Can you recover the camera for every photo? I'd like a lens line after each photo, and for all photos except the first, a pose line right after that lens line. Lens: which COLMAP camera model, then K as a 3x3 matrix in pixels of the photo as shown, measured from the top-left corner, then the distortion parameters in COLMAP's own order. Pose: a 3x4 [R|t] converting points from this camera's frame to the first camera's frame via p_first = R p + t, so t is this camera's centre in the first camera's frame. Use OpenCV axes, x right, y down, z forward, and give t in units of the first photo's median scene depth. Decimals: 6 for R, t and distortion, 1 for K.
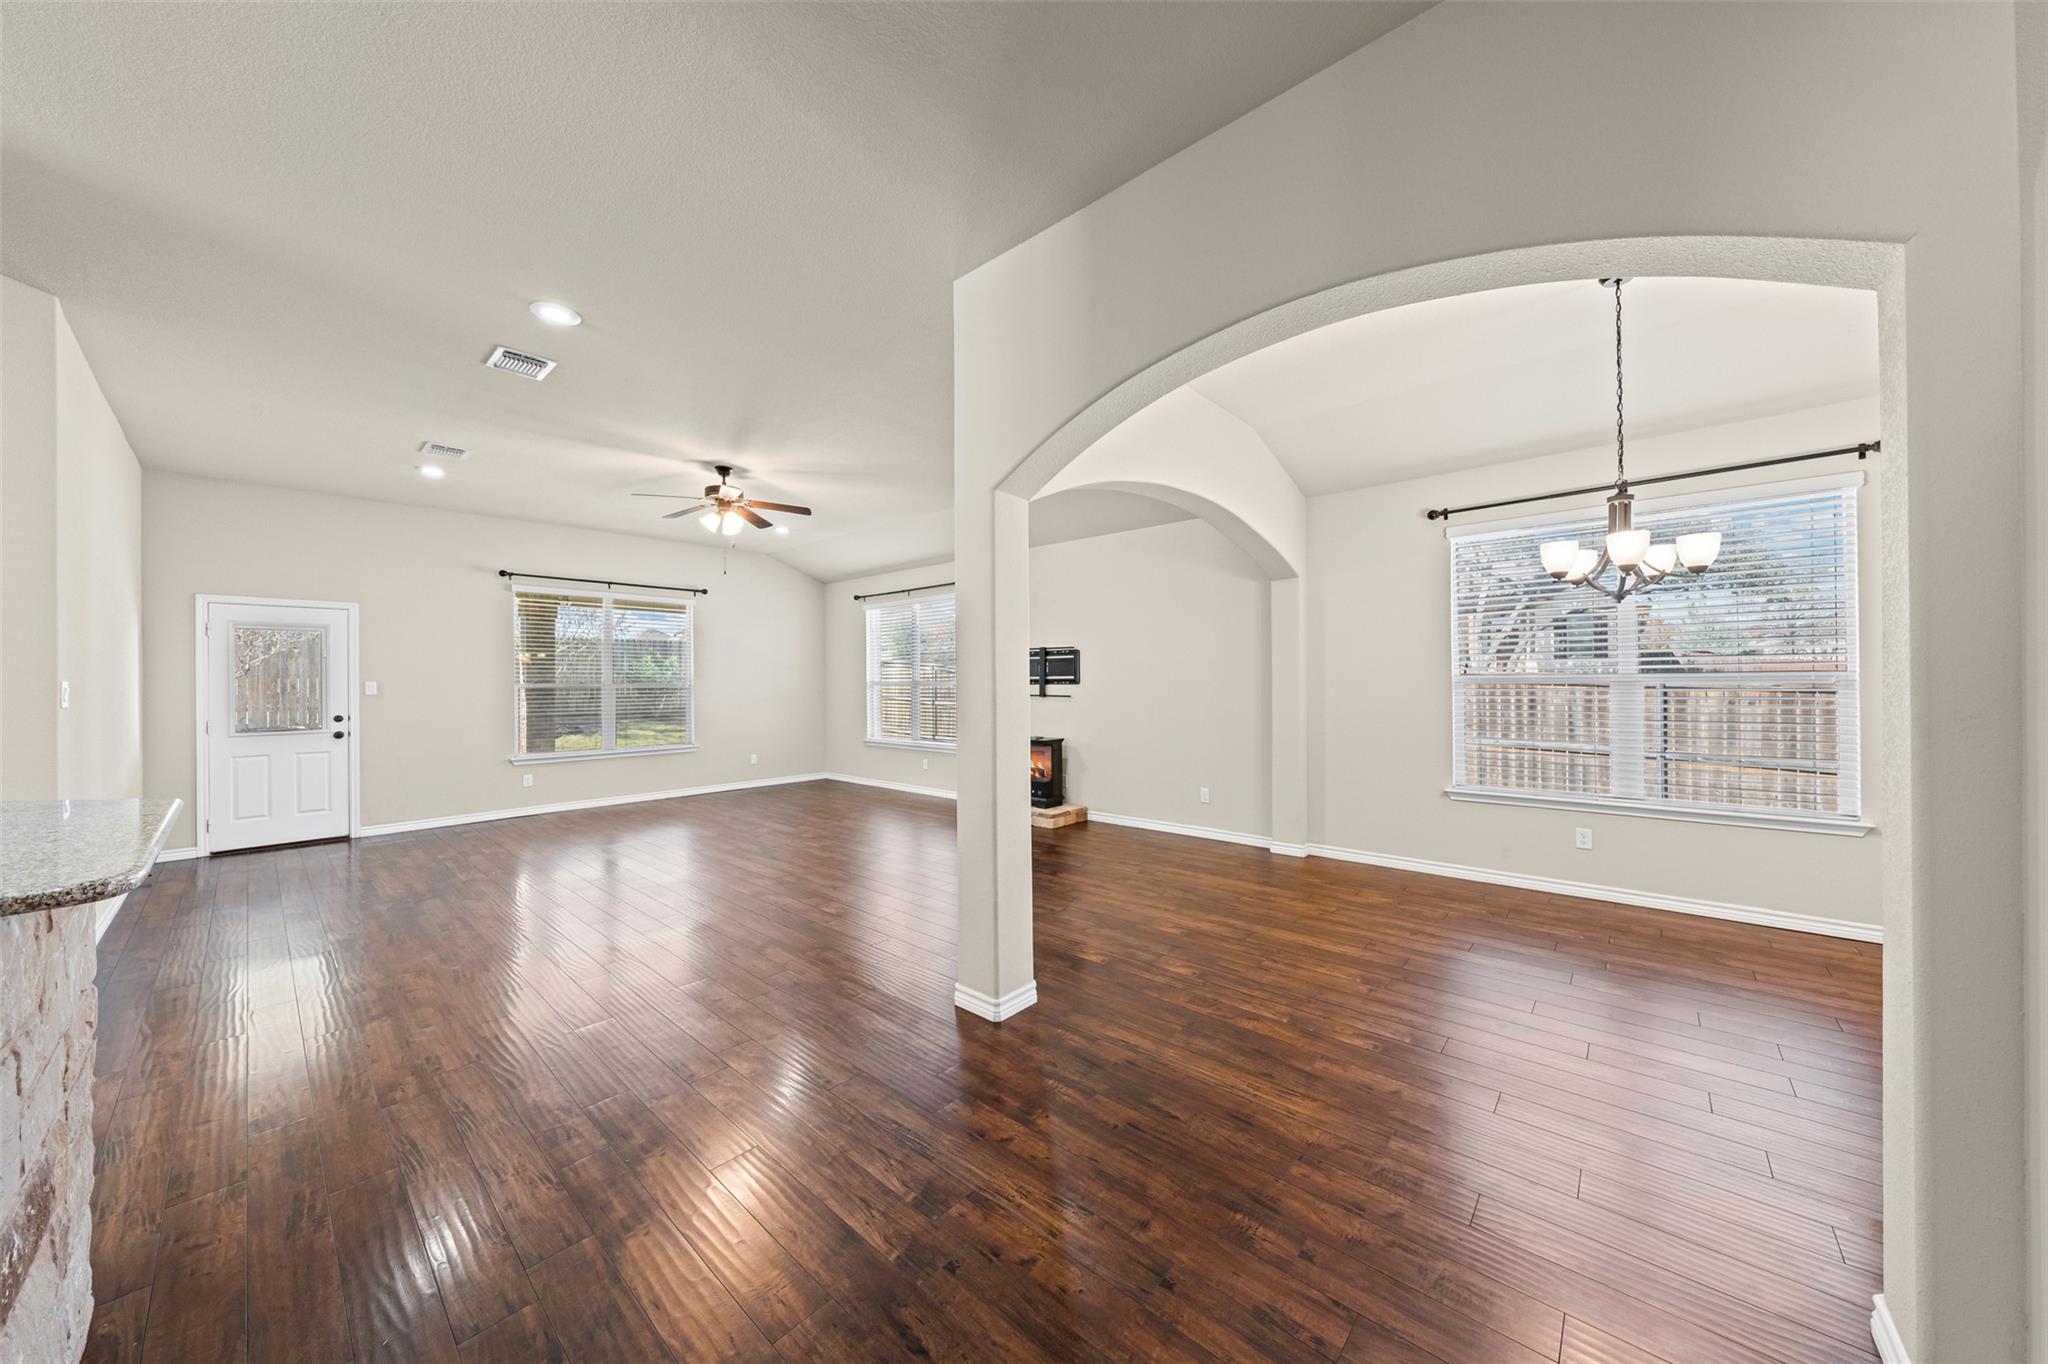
lens RADIAL K [[686.5, 0, 1027.0], [0, 686.5, 639.5], [0, 0, 1]] dist [-0.000791, 0.000098]
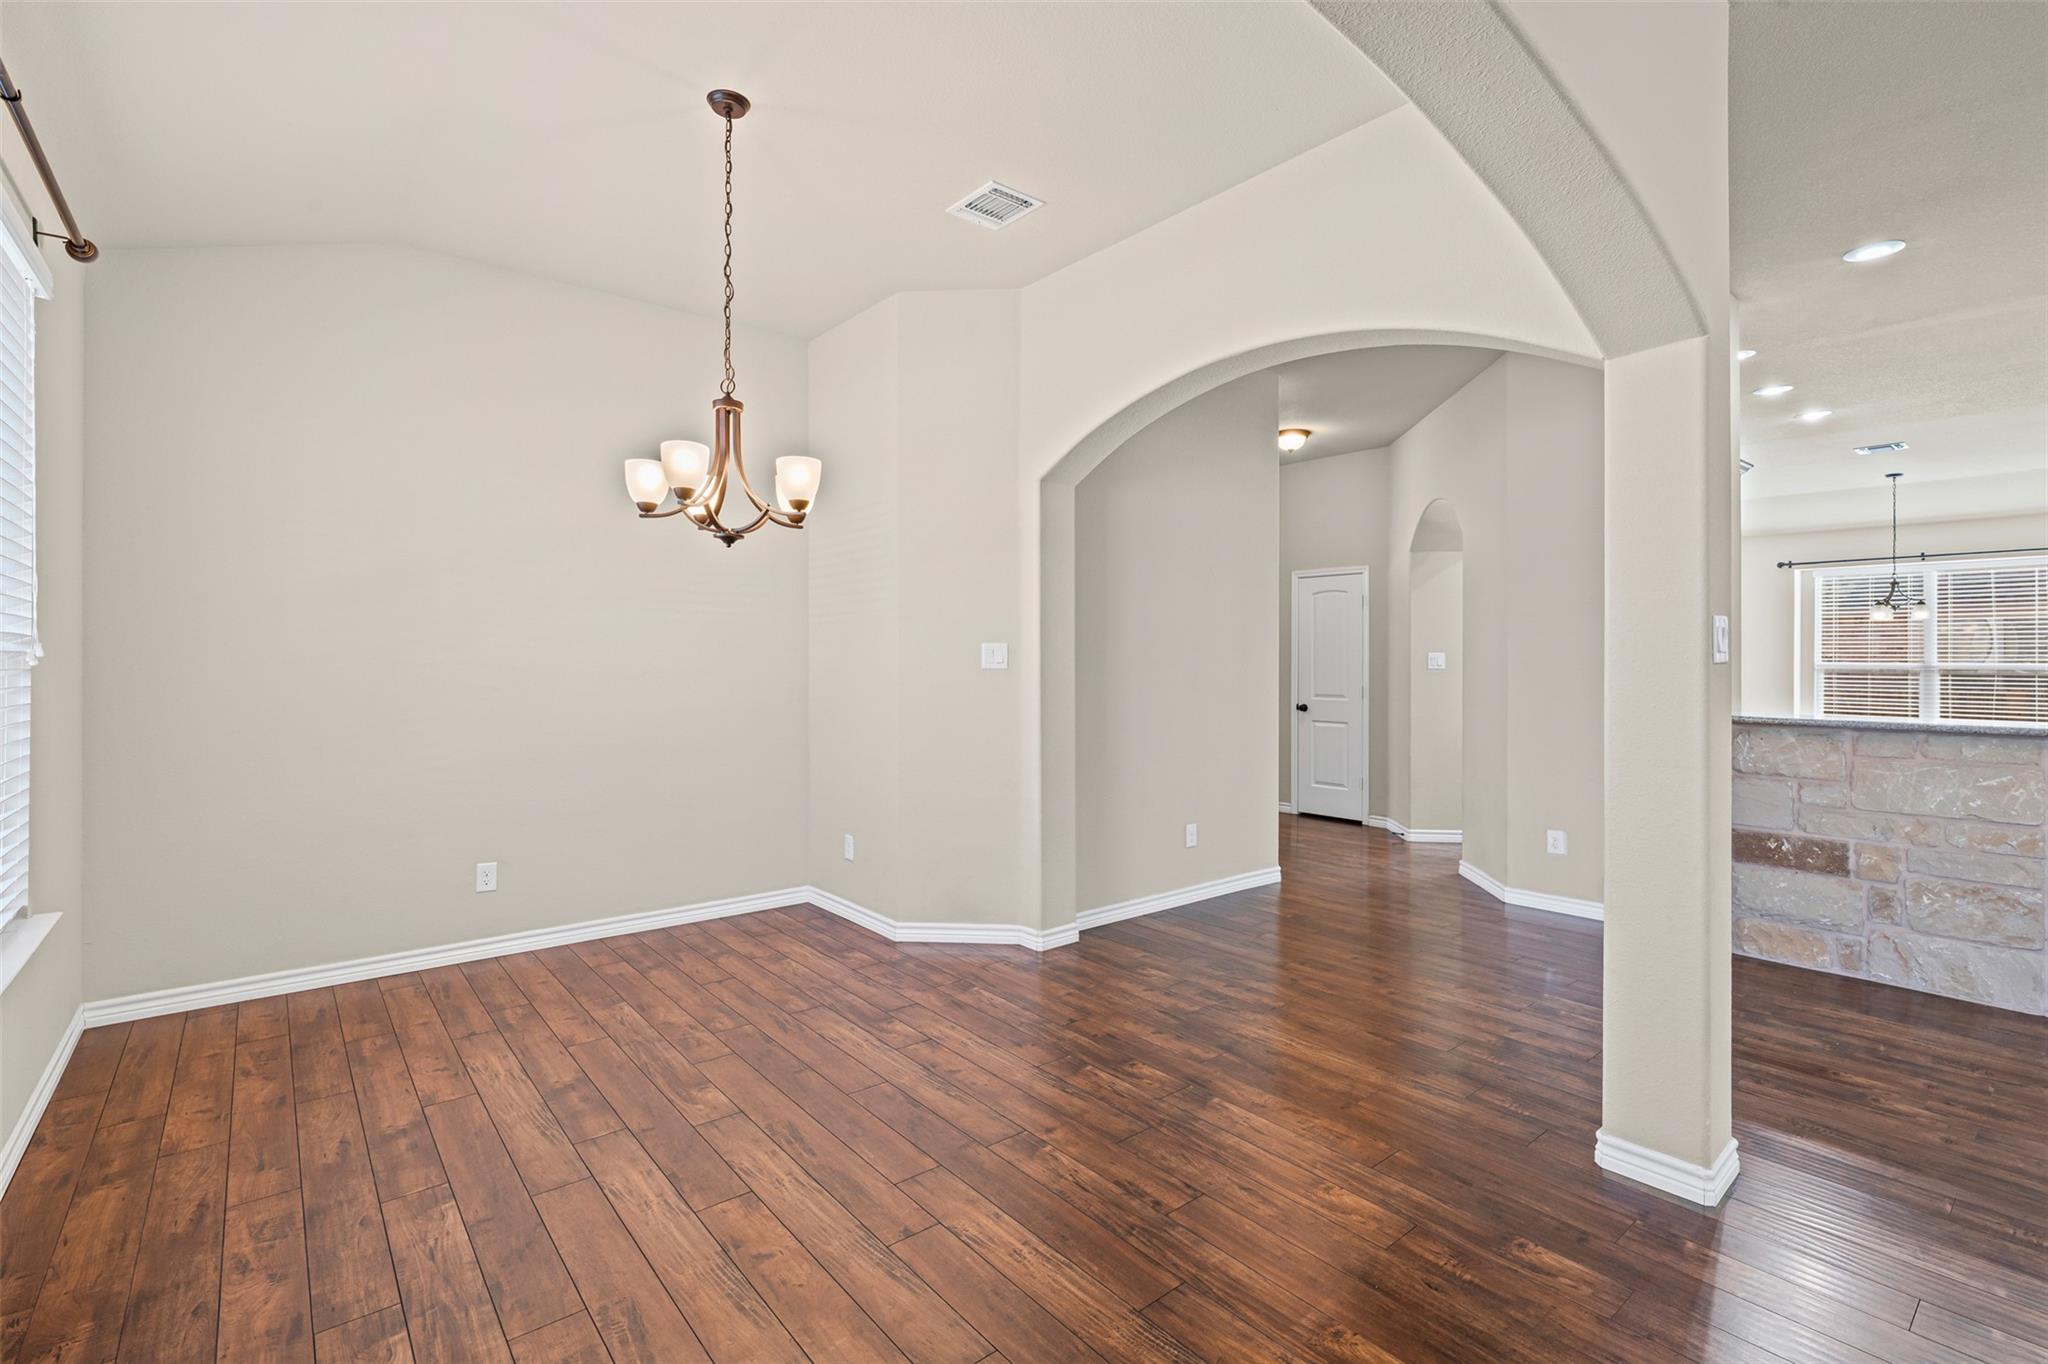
lens RADIAL K [[921.6, 0, 1023.8], [0, 921.6, 664.1], [0, 0, 1]] dist [0.000359, -0.000014]
pose [[-0.987209, 0.001853, 0.159421, 0.193549], [-0.008082, 0.998065, -0.061646, 0.062259], [-0.159226, -0.062146, -0.985284, 0.949815]]
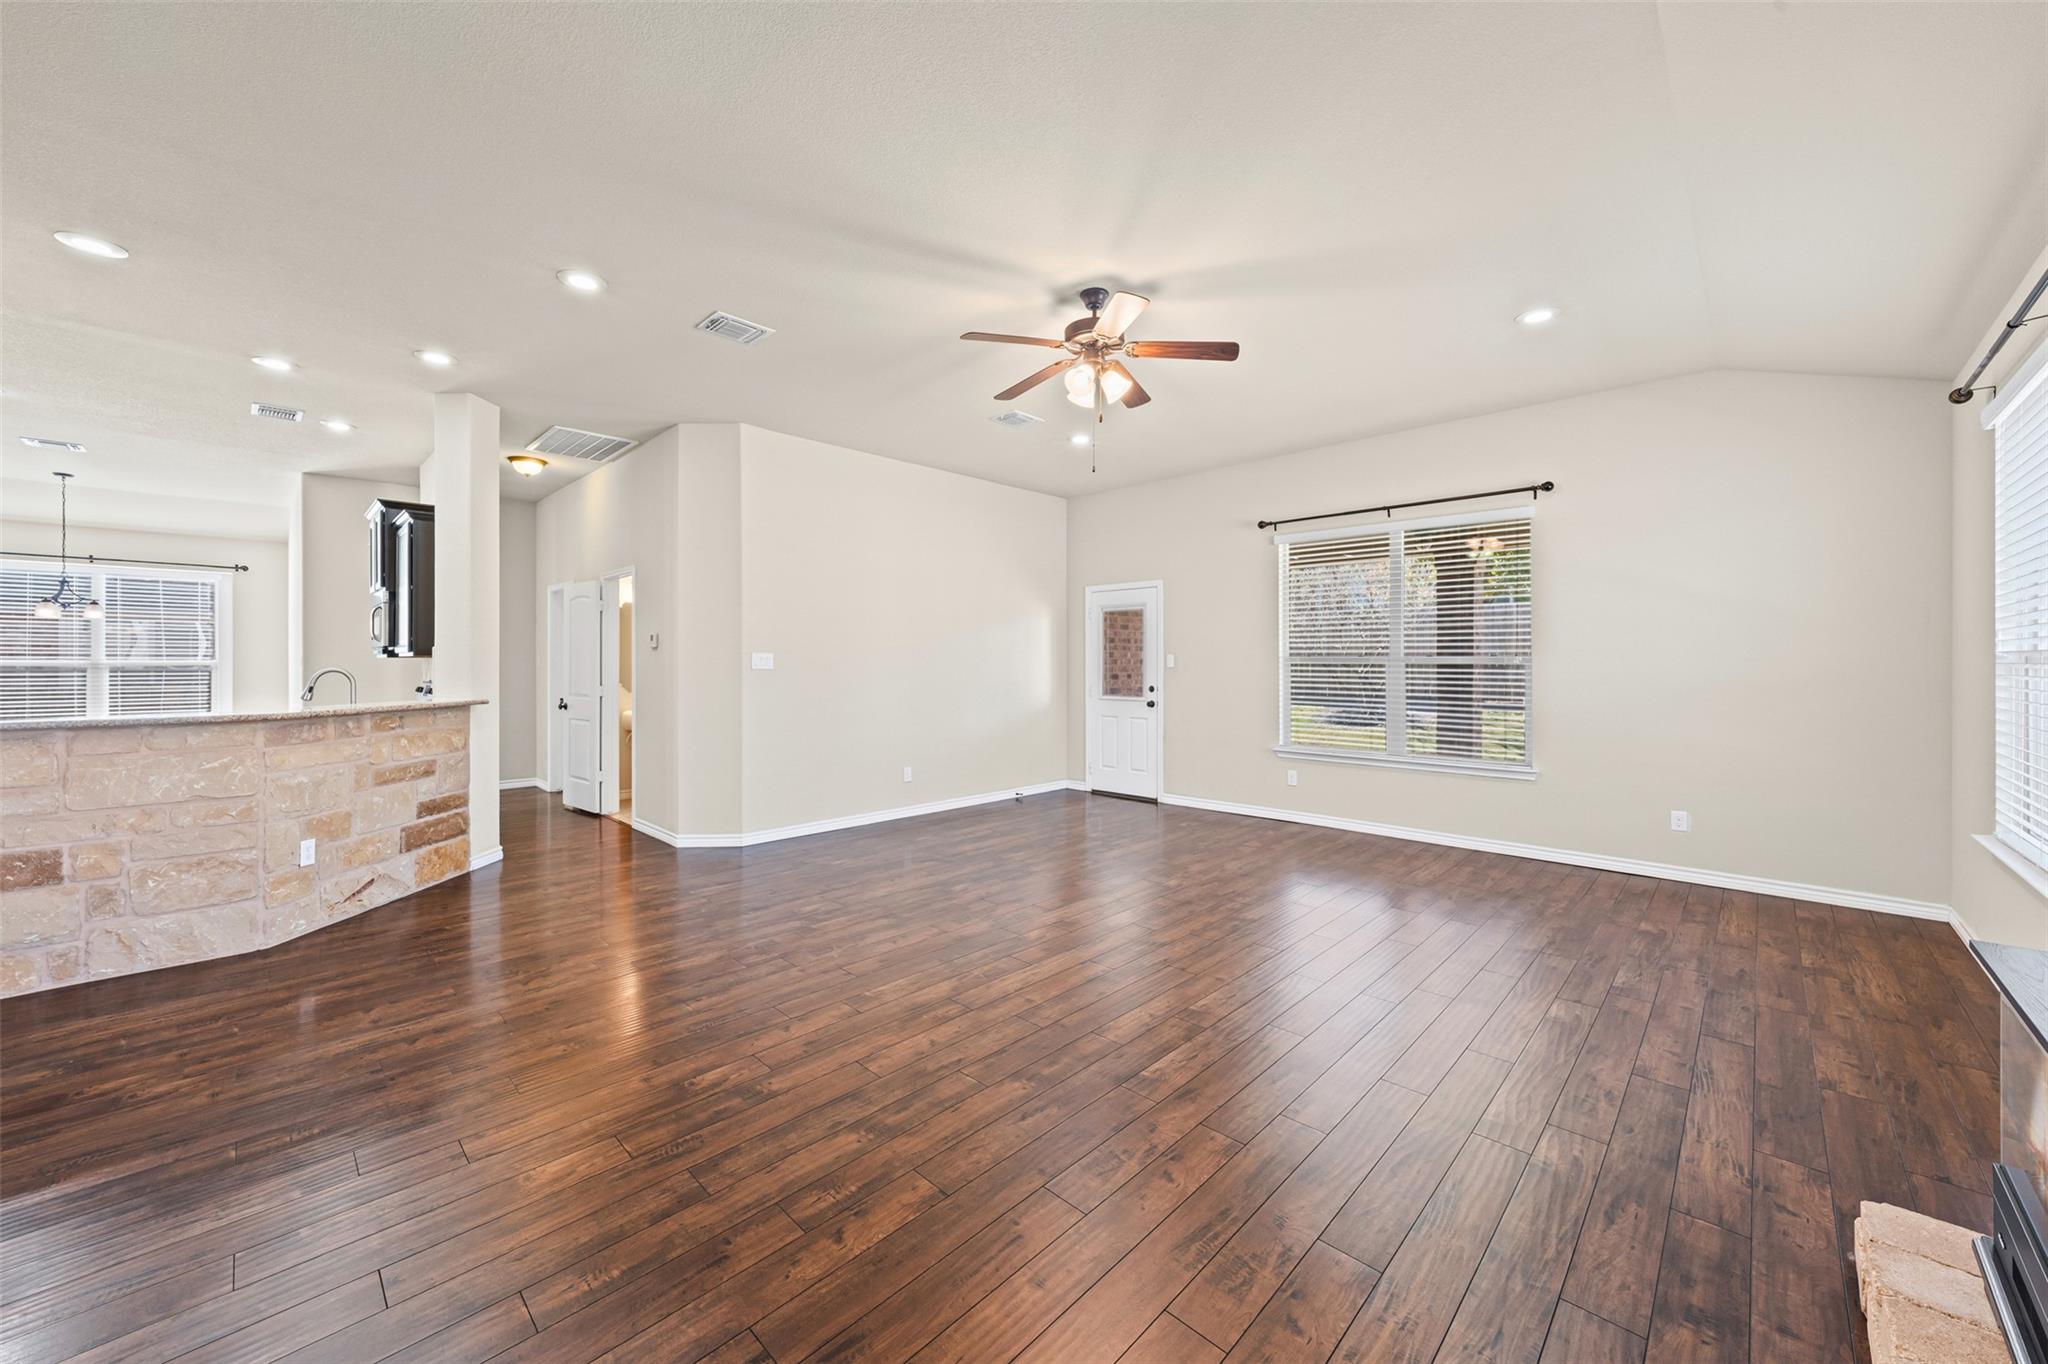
lens RADIAL K [[757.7, 0, 1035.2], [0, 757.7, 660.7], [0, 0, 1]] dist [0.000741, 0.000151]
pose [[-0.047588, 0.003897, -0.998859, 0.204886], [0.064615, 0.997910, 0.000815, 0.058840], [0.996775, -0.064502, -0.047741, 0.896065]]
